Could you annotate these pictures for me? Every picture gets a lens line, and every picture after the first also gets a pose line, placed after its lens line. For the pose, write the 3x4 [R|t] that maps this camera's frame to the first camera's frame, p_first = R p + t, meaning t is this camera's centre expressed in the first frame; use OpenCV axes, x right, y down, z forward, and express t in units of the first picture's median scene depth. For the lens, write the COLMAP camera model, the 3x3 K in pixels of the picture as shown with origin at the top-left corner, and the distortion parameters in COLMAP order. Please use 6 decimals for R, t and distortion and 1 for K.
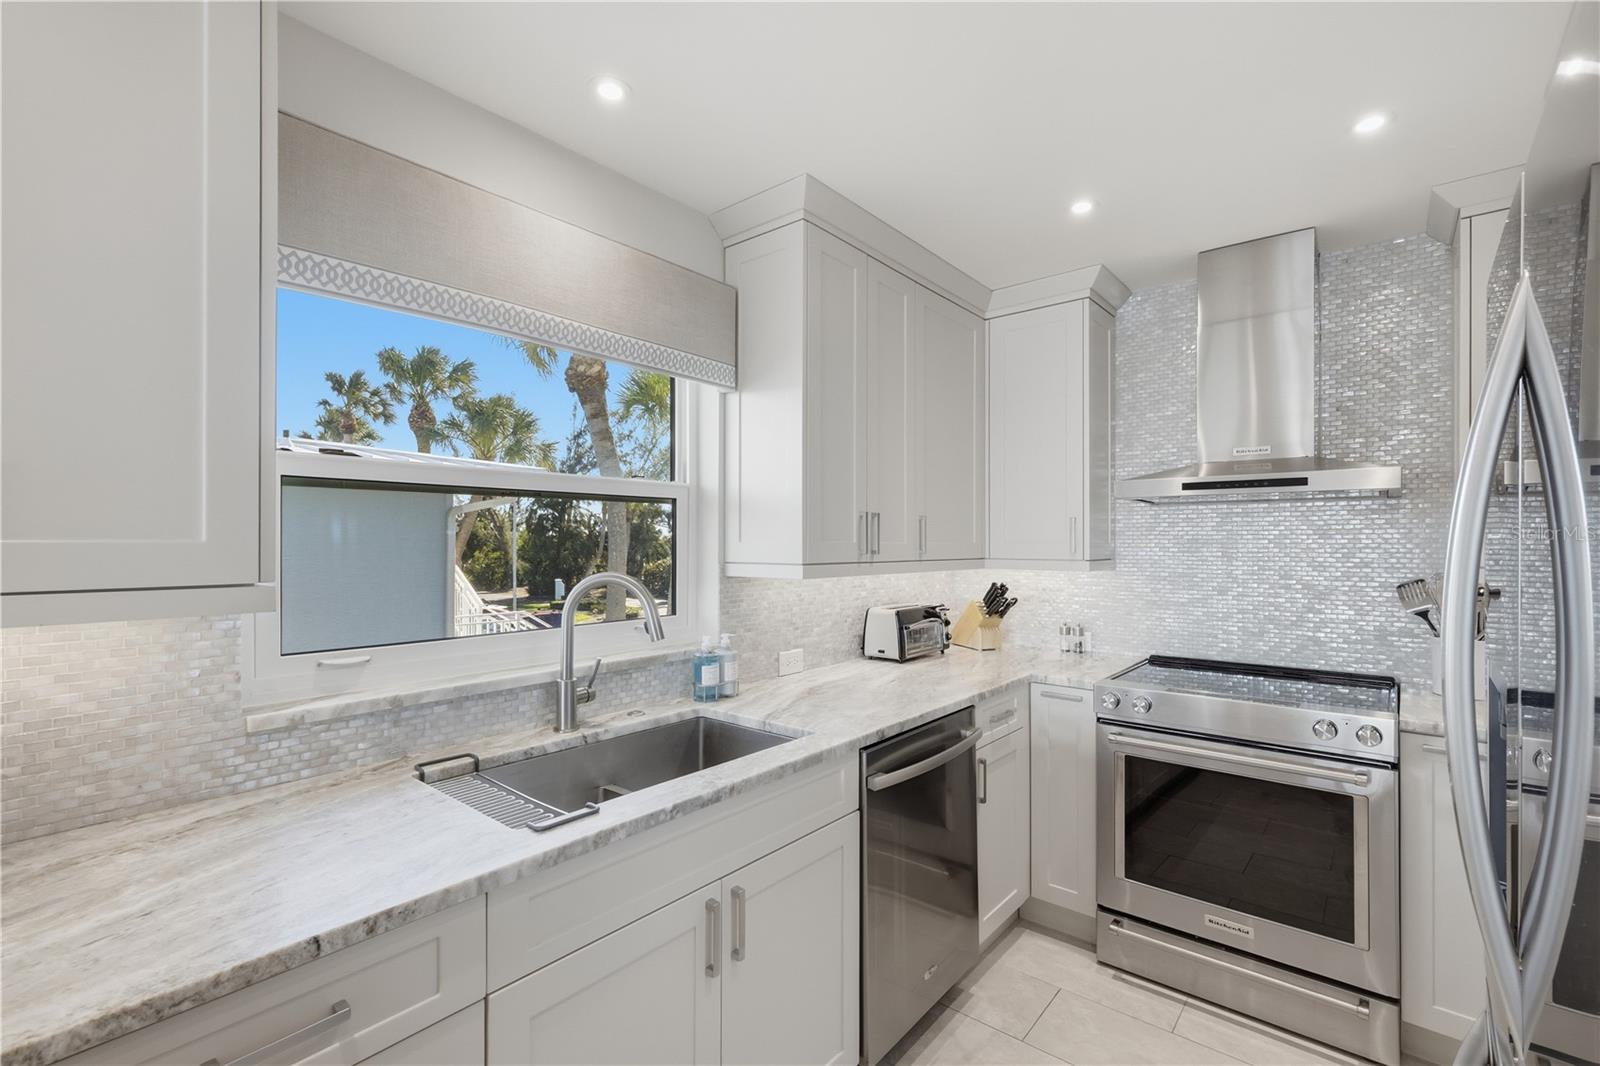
lens RADIAL K [[704.0, 0, 794.9], [0, 704.0, 540.4], [0, 0, 1]] dist [0.004911, -0.000011]
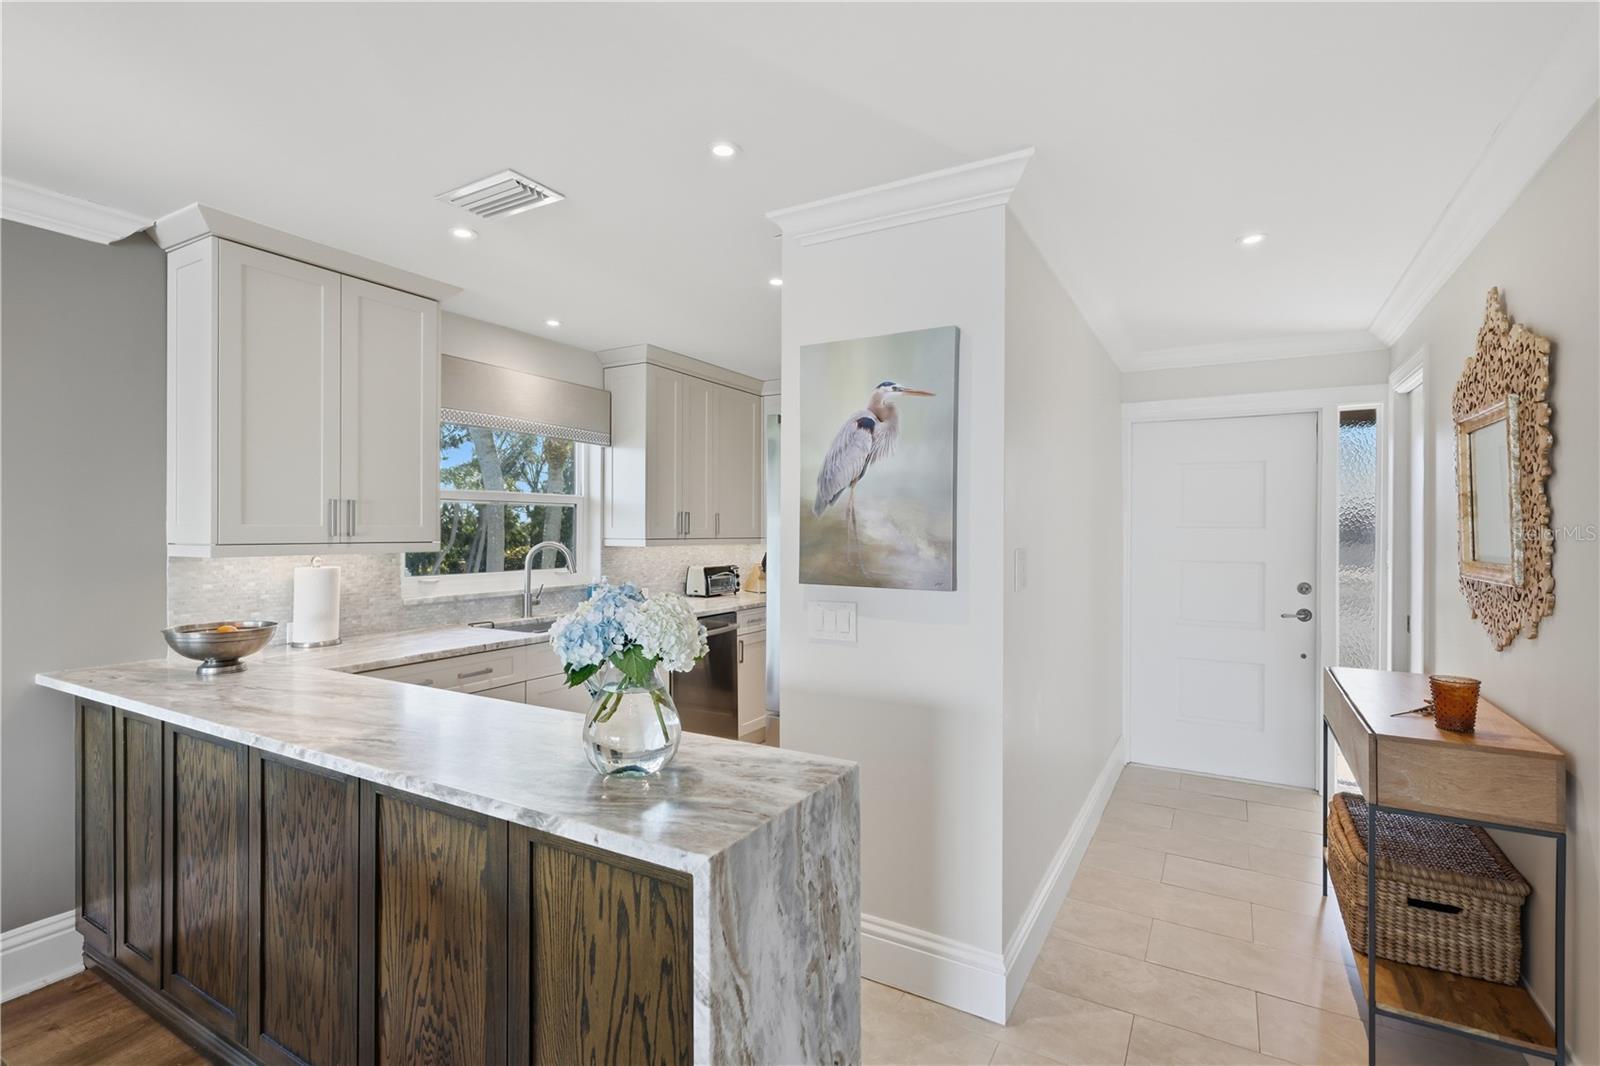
lens RADIAL K [[738.9, 0, 797.5], [0, 738.9, 530.5], [0, 0, 1]] dist [0.001562, 0.001077]
pose [[0.984796, 0.002585, 0.173698, 0.063544], [-0.003378, 0.999985, 0.004272, -0.000295], [-0.173684, -0.004794, 0.984790, -0.983860]]
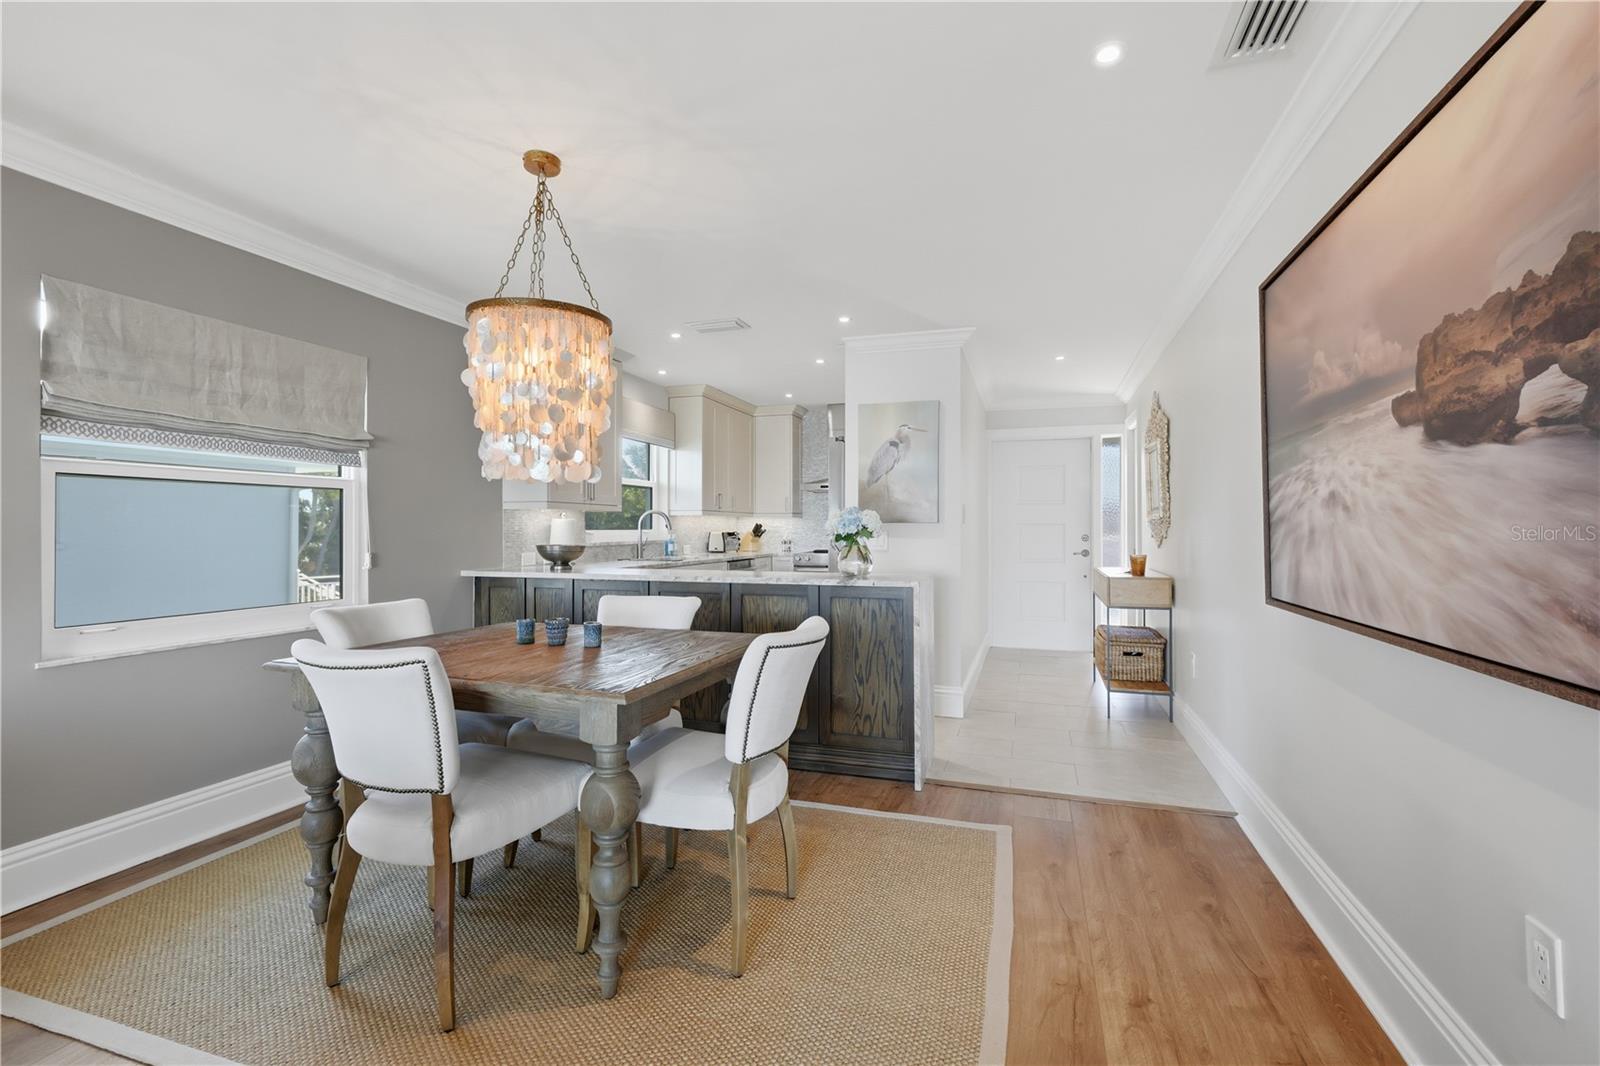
lens RADIAL K [[704.0, 0, 797.4], [0, 704.0, 518.9], [0, 0, 1]] dist [0.004911, -0.000011]
pose [[0.927838, 0.004110, 0.372962, -0.659075], [-0.000531, 0.999953, -0.009698, 0.089366], [-0.372984, 0.008800, 0.927796, -1.747019]]
